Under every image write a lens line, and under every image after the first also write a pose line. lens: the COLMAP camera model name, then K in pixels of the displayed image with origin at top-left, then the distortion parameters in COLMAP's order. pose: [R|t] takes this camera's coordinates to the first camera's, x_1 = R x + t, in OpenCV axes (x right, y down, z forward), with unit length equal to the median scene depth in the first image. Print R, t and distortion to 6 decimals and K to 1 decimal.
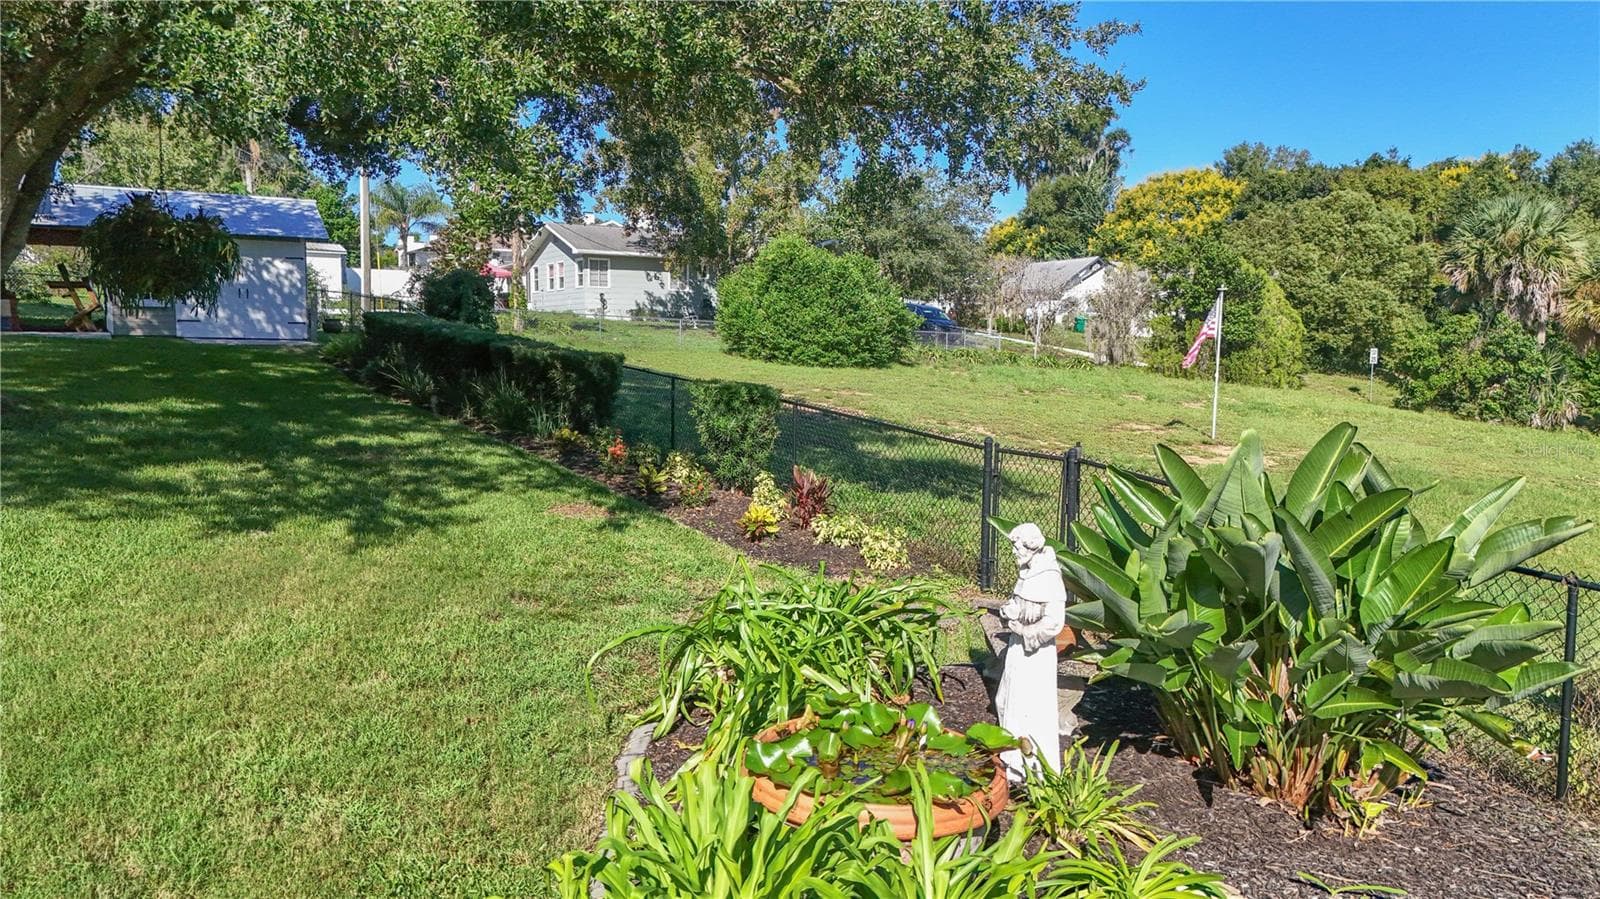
lens RADIAL K [[1164.1, 0, 795.6], [0, 1164.1, 449.3], [0, 0, 1]] dist [0.084224, -0.088707]
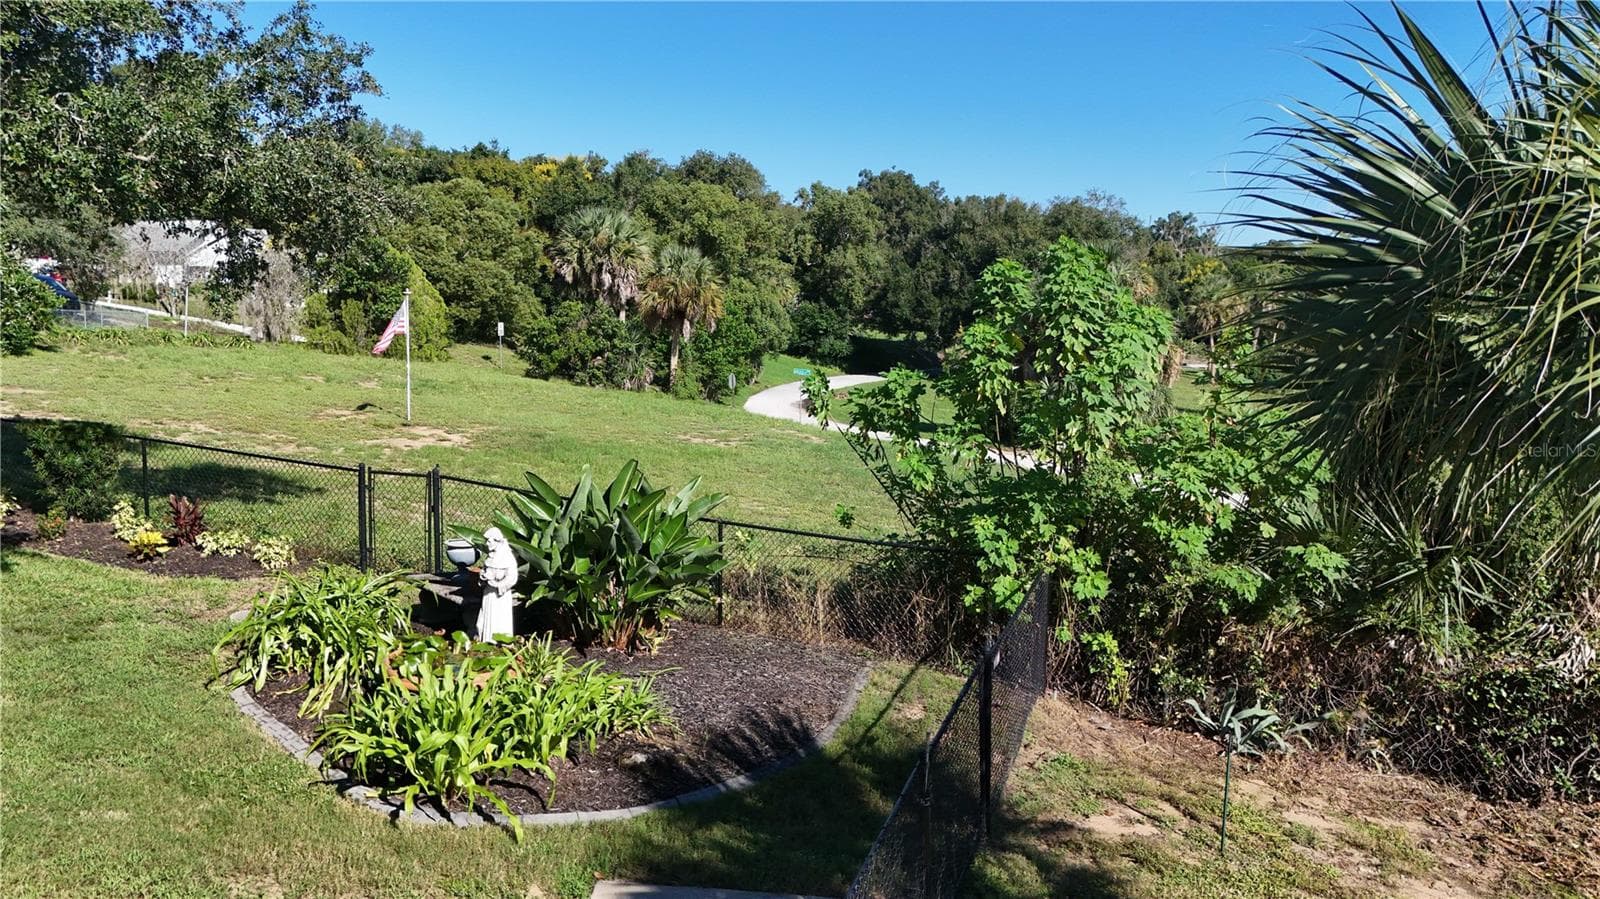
lens RADIAL K [[1164.1, 0, 795.6], [0, 1164.1, 449.3], [0, 0, 1]] dist [0.084224, -0.088707]
pose [[0.753238, -0.078646, 0.653030, -0.071344], [0.054340, 0.996873, 0.057378, -0.015568], [-0.655500, -0.007734, 0.755156, -0.079494]]
